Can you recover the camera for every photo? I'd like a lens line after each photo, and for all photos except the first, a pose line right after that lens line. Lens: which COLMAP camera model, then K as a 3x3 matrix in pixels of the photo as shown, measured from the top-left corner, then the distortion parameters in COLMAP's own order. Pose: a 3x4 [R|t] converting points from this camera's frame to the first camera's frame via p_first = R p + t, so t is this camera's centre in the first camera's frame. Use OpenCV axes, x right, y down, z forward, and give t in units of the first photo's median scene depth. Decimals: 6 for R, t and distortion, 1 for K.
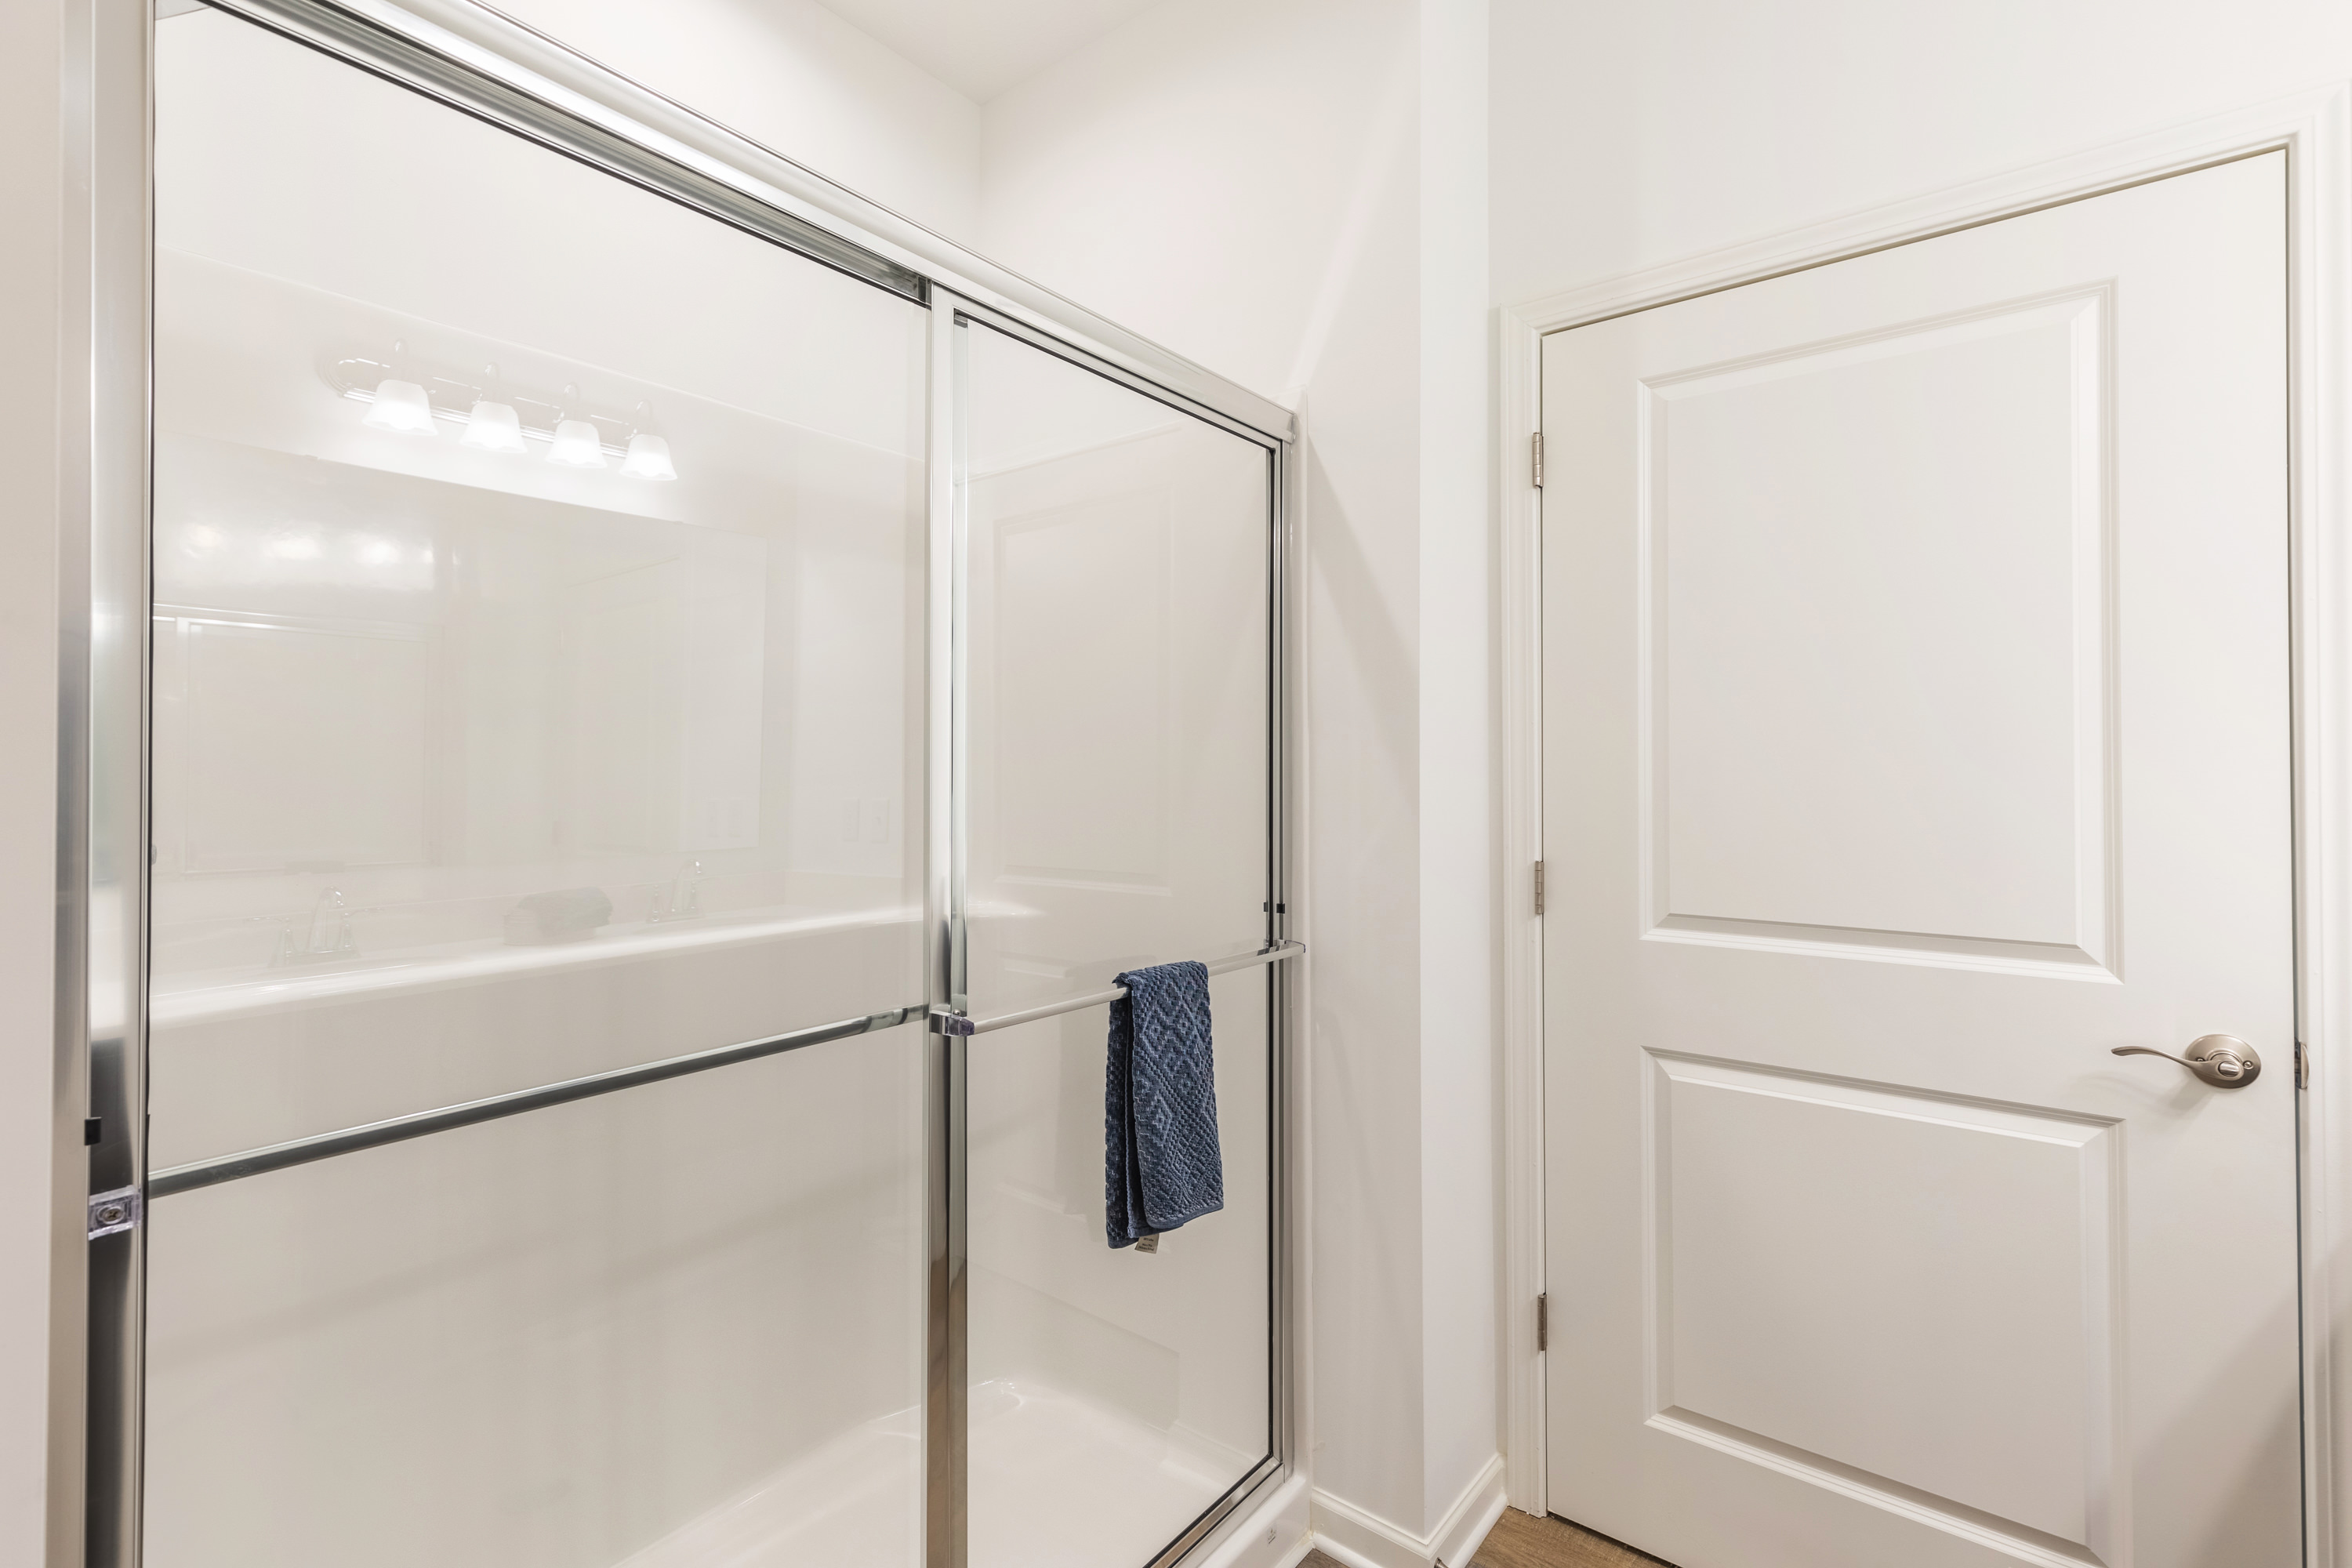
lens RADIAL K [[1078.1, 0, 1183.3], [0, 1078.1, 761.6], [0, 0, 1]] dist [0.026092, -0.000949]
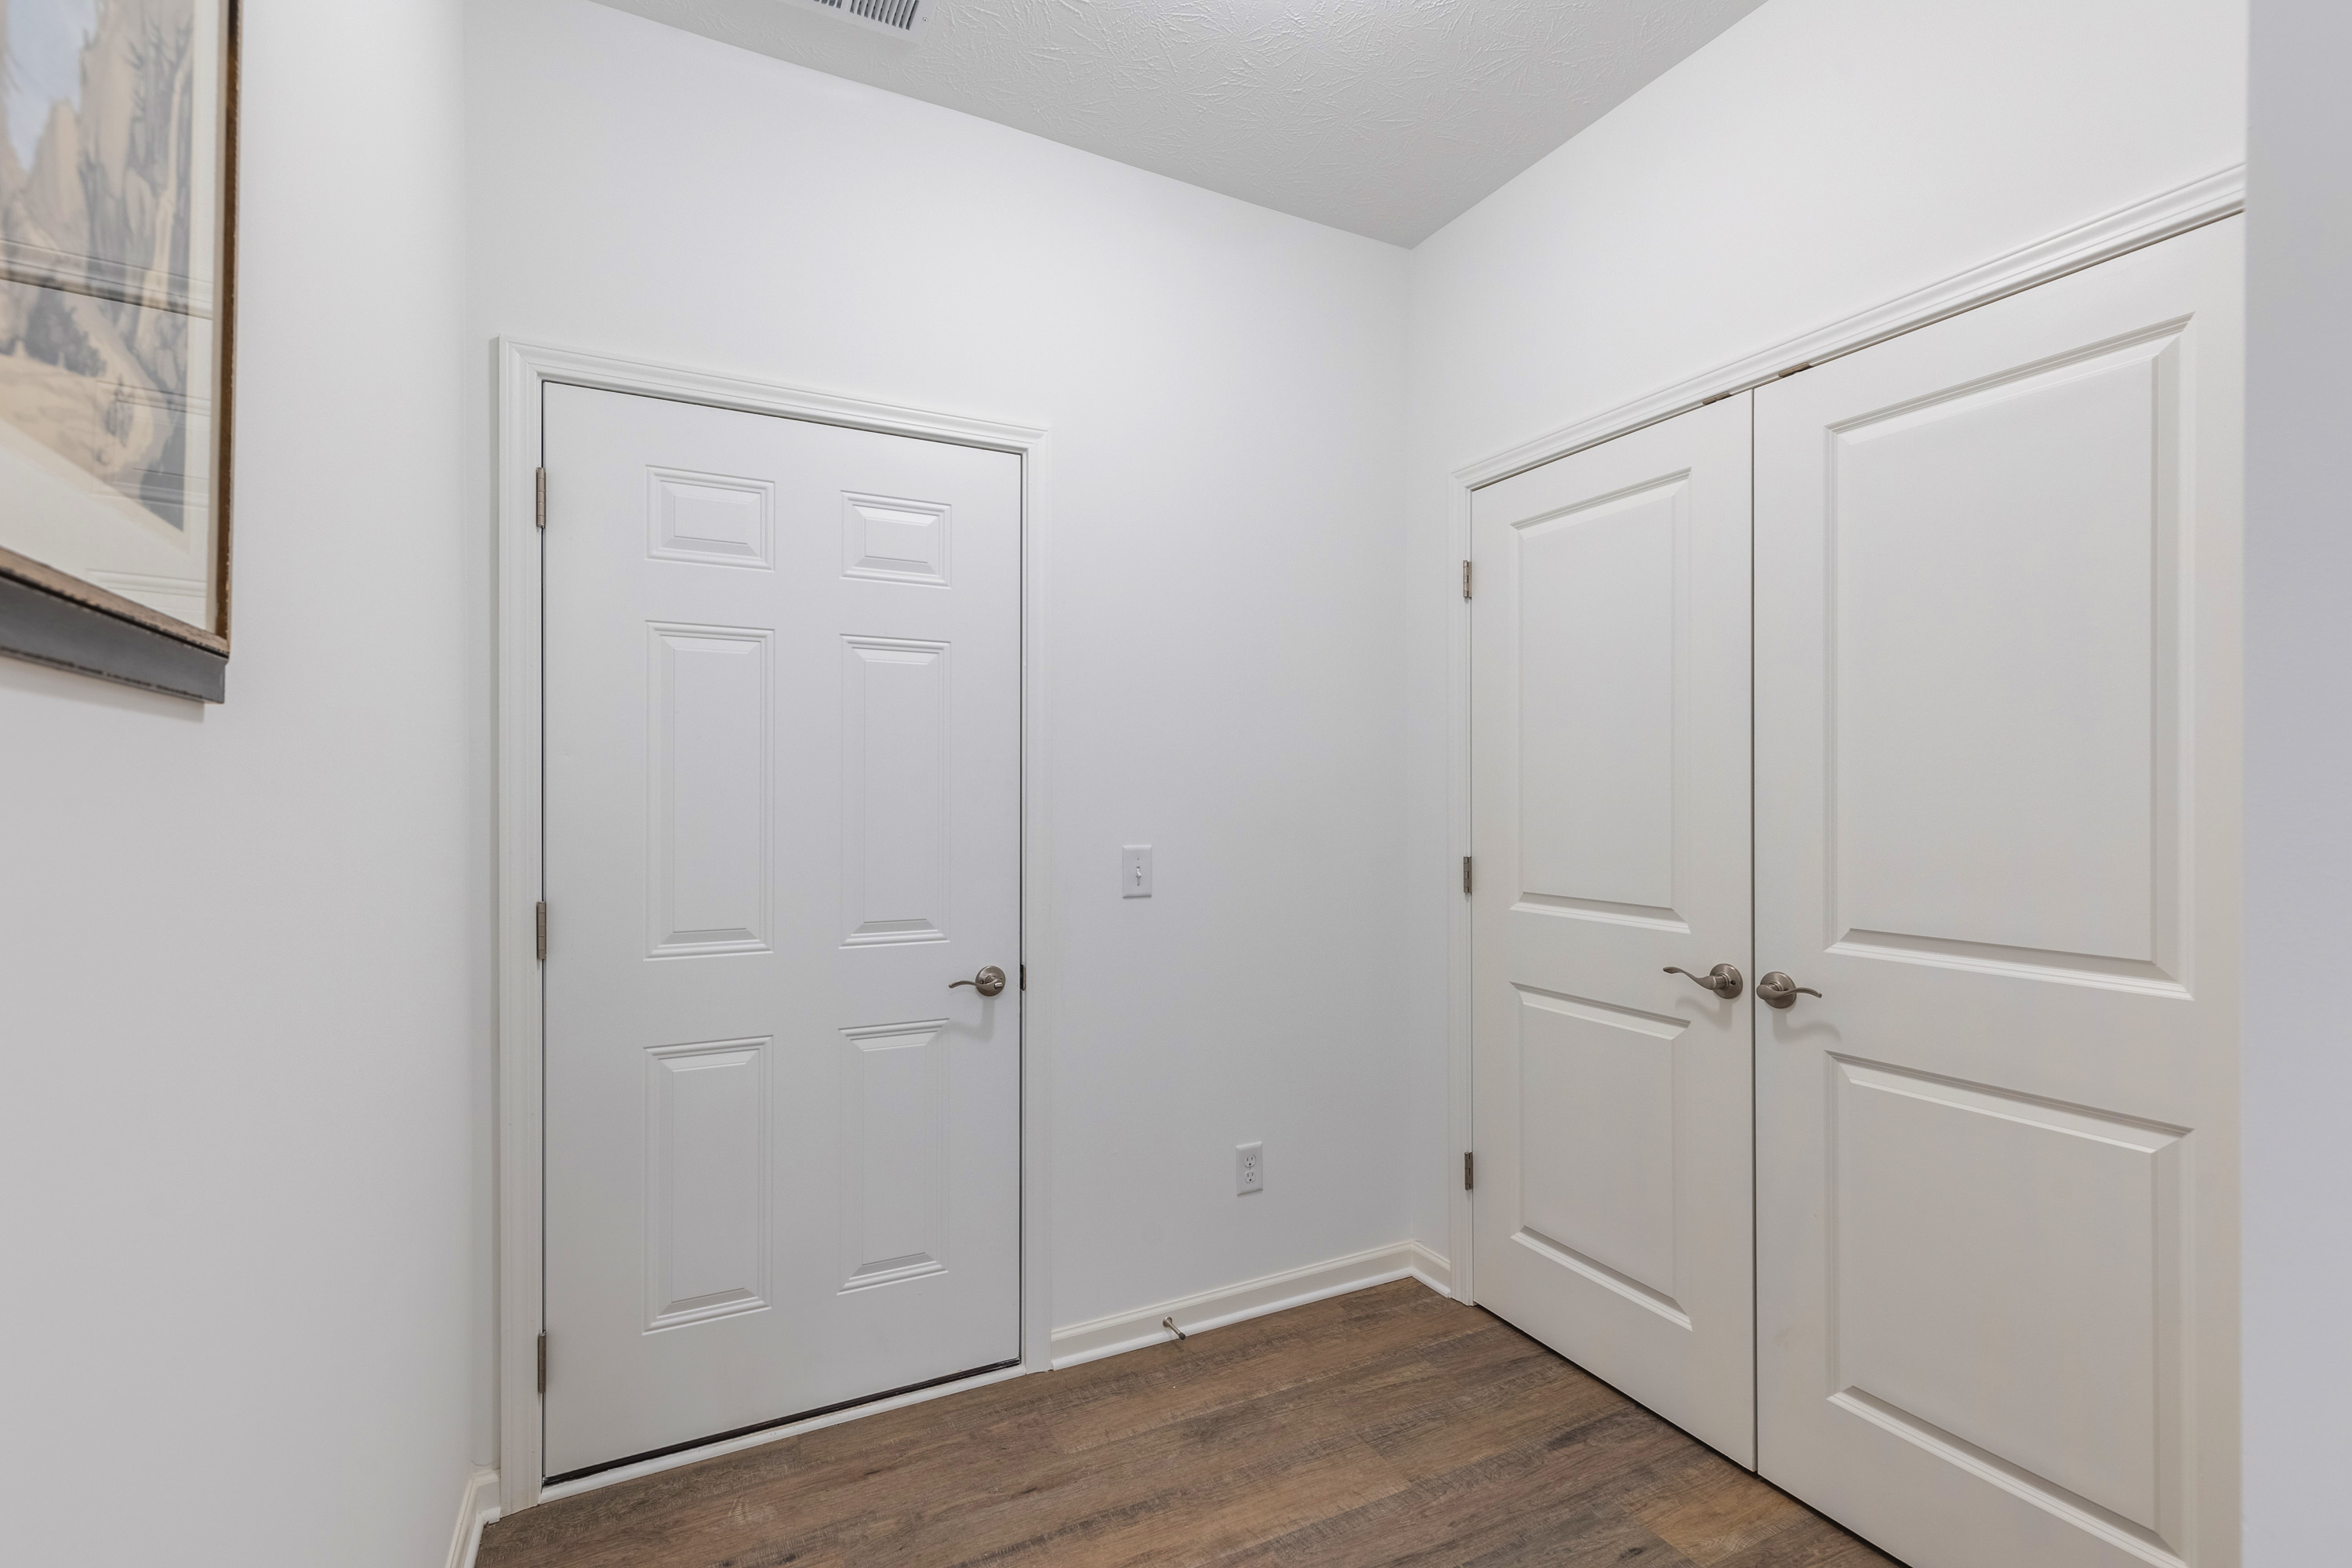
lens RADIAL K [[1076.2, 0, 1180.6], [0, 1076.2, 793.5], [0, 0, 1]] dist [0.015304, -0.000399]
pose [[0.903466, 0.000219, -0.428660, 0.443561], [0.003842, 0.999956, 0.008607, -0.004167], [0.428642, -0.009423, 0.903425, -0.342429]]
